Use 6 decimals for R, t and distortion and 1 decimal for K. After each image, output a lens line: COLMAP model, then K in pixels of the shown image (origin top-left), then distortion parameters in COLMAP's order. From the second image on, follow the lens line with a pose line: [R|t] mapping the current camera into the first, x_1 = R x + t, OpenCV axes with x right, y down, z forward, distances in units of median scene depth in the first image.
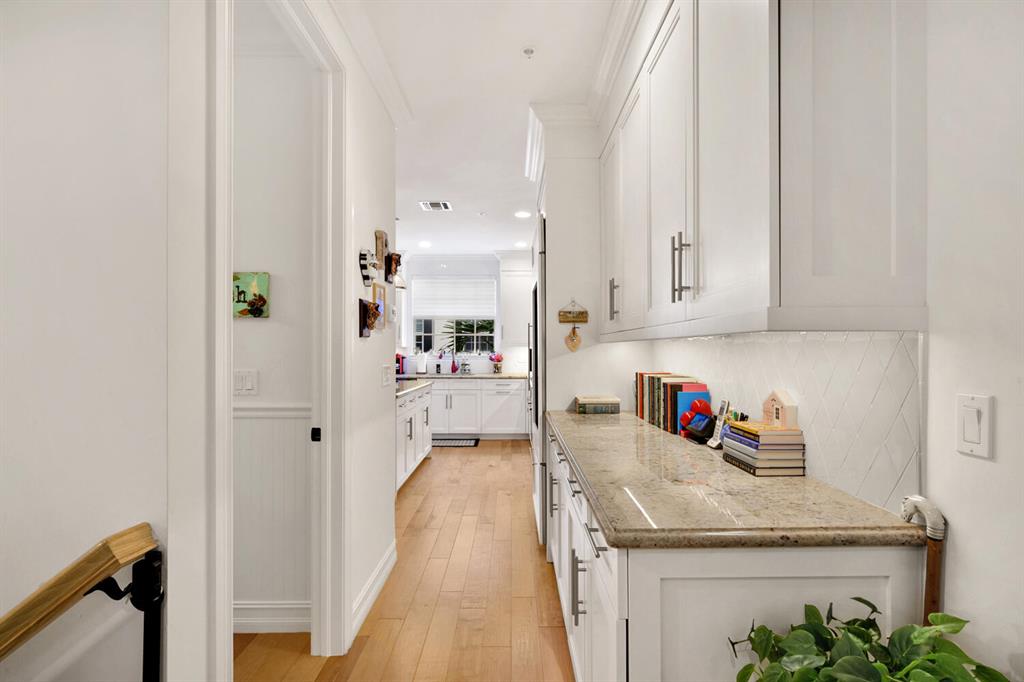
lens RADIAL K [[502.4, 0, 512.7], [0, 502.4, 345.0], [0, 0, 1]] dist [0.000405, 0.000005]
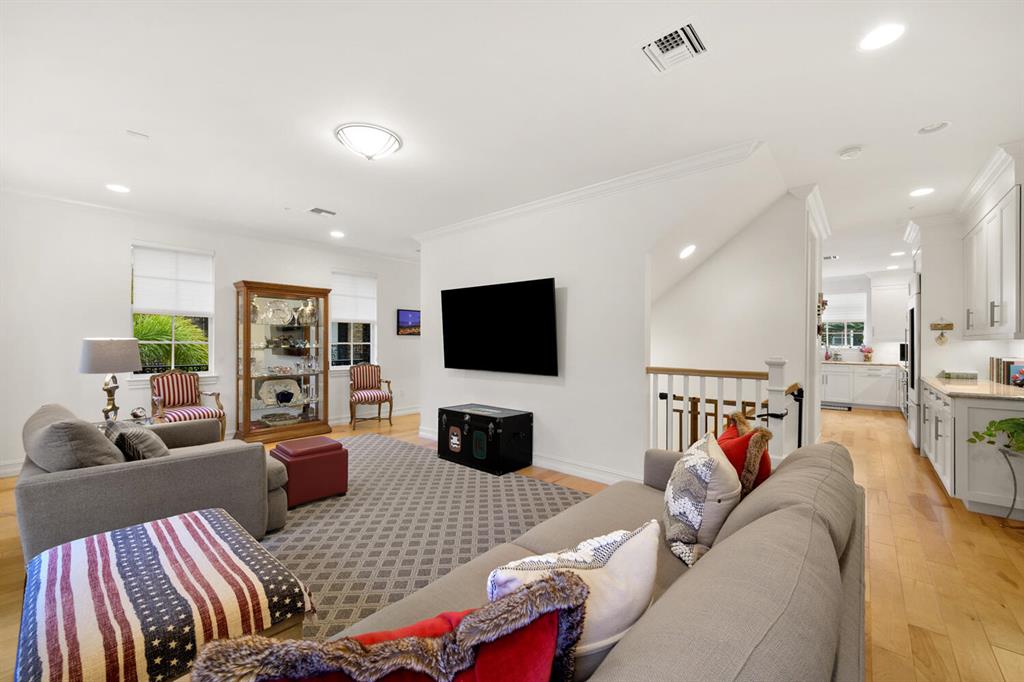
lens RADIAL K [[406.3, 0, 513.3], [0, 406.3, 342.6], [0, 0, 1]] dist [-0.001903, -0.000003]
pose [[0.755343, 0.003239, -0.655321, -0.080628], [0.002361, 0.999968, 0.007665, -0.010728], [0.655325, -0.007337, 0.755311, -1.014405]]
